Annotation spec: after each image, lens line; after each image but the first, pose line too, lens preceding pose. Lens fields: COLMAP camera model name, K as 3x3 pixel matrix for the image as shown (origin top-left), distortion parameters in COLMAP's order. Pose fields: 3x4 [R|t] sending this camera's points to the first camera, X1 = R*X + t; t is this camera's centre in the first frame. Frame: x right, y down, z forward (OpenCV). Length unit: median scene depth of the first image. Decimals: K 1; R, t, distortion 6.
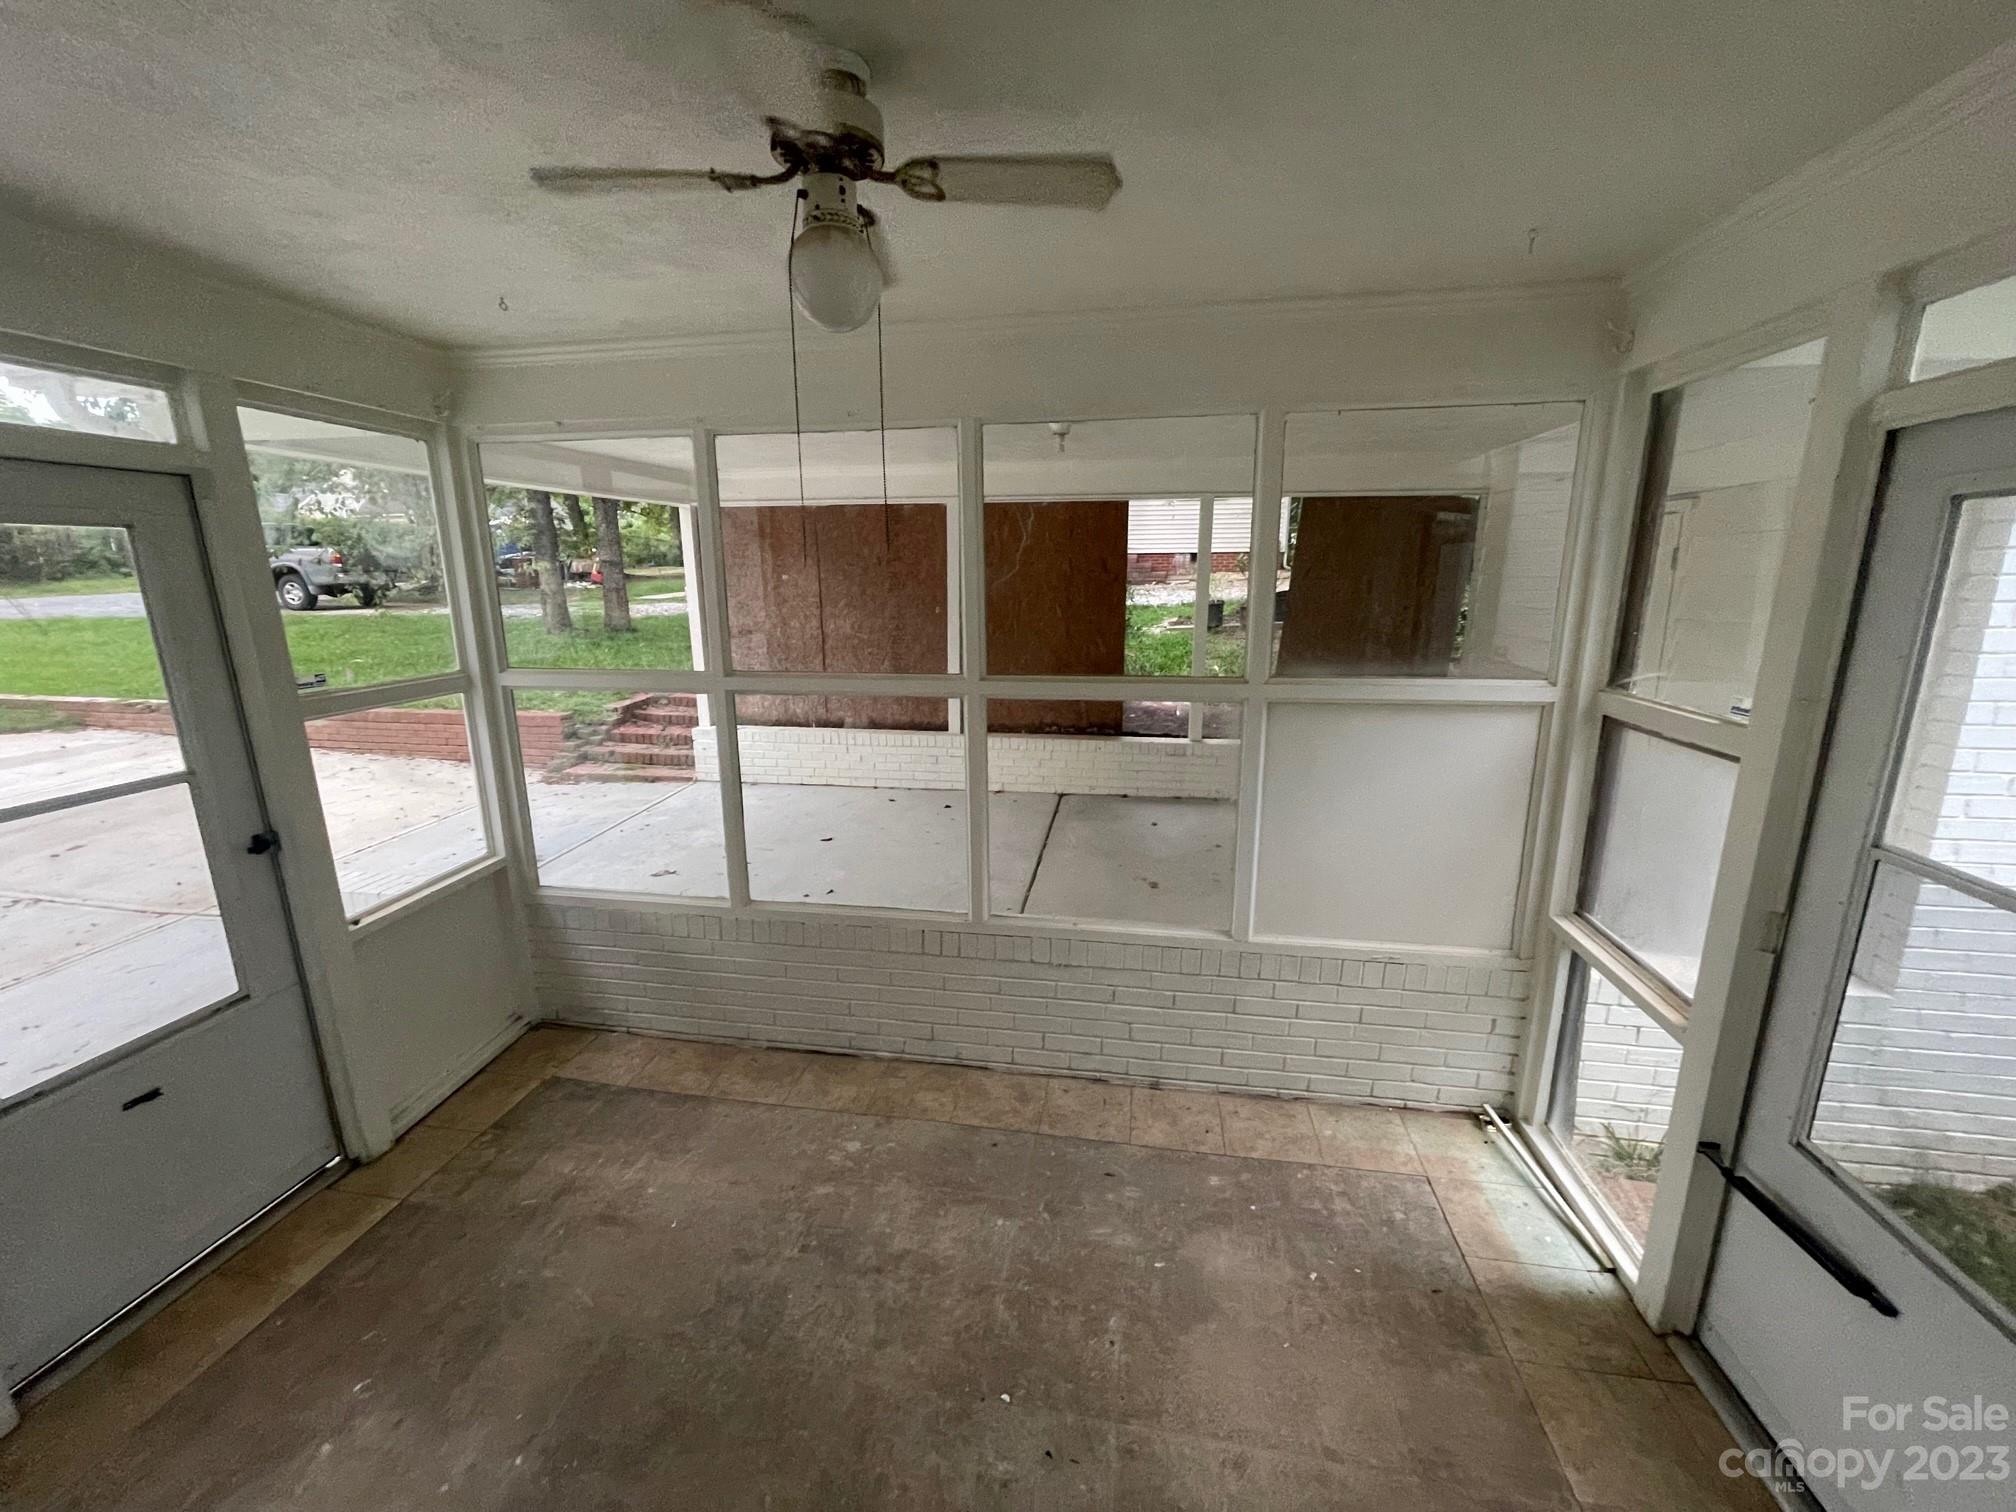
lens RADIAL K [[807.6, 0, 1003.6], [0, 807.6, 762.7], [0, 0, 1]] dist [0.002604, 0.001001]
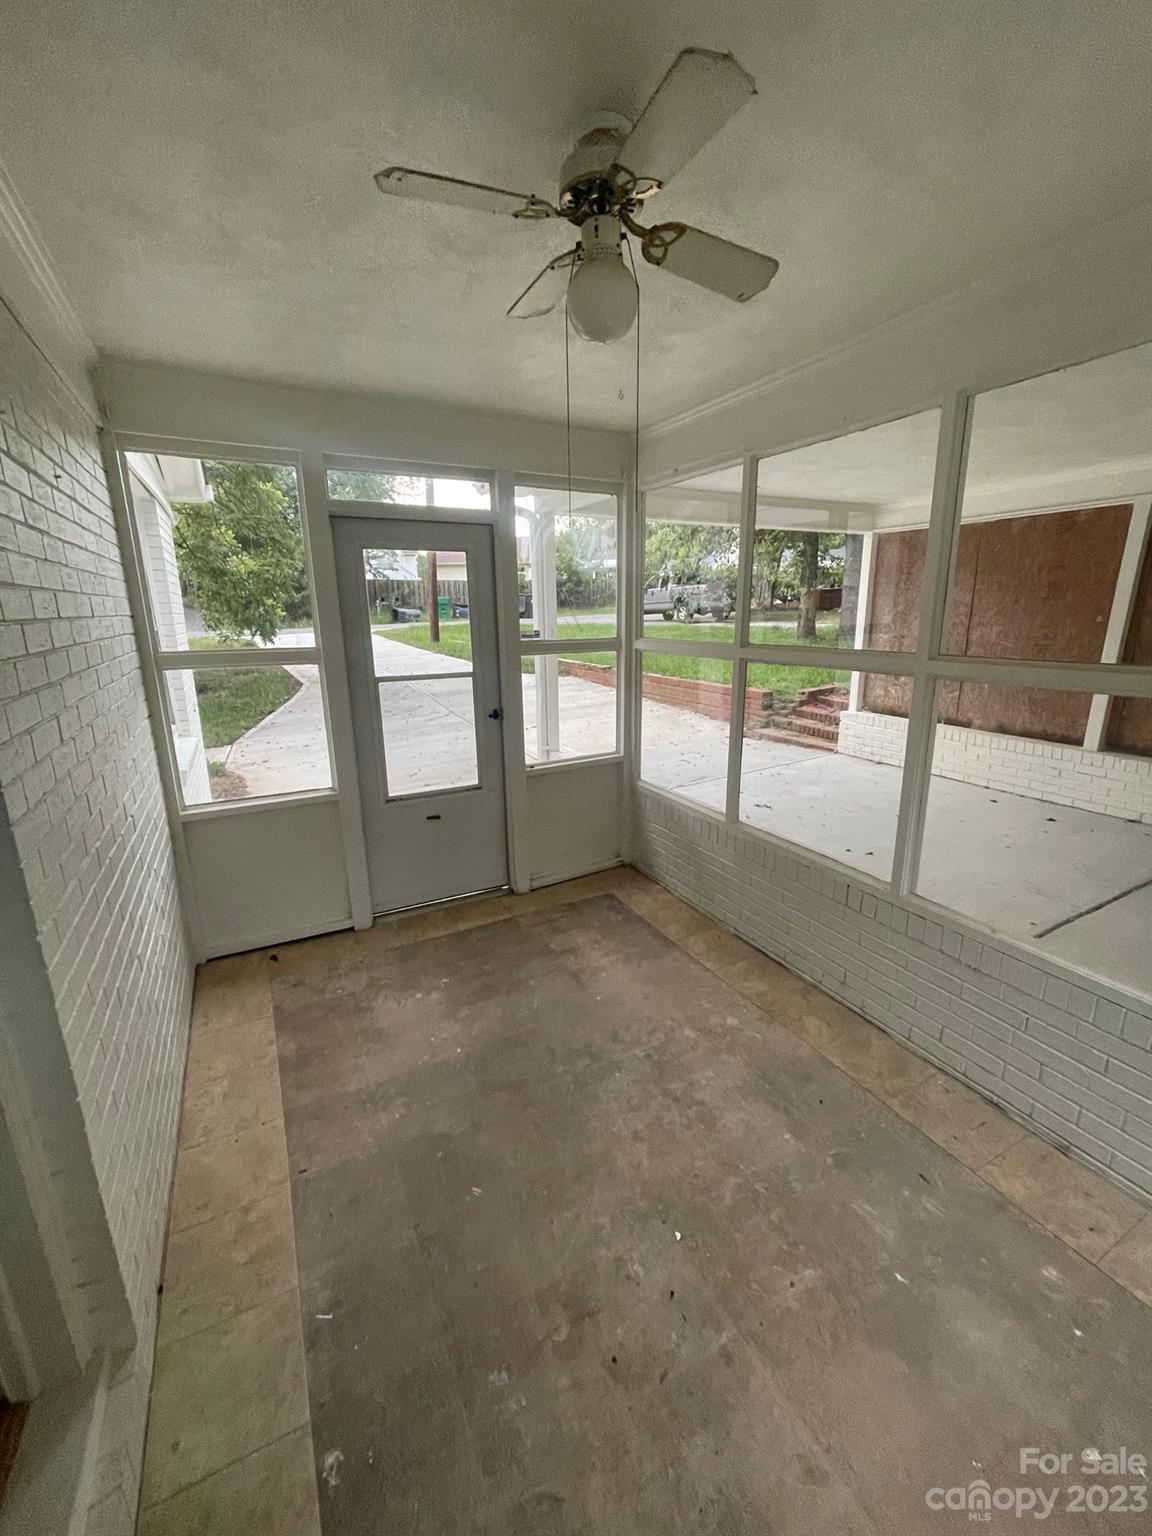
lens RADIAL K [[615.3, 0, 582.4], [0, 615.3, 766.8], [0, 0, 1]] dist [0.002604, 0.001001]
pose [[0.619872, 0.195829, -0.759875, 0.278775], [-0.174344, 0.978526, 0.109956, 0.018193], [0.765090, 0.064321, 0.640703, 0.155431]]
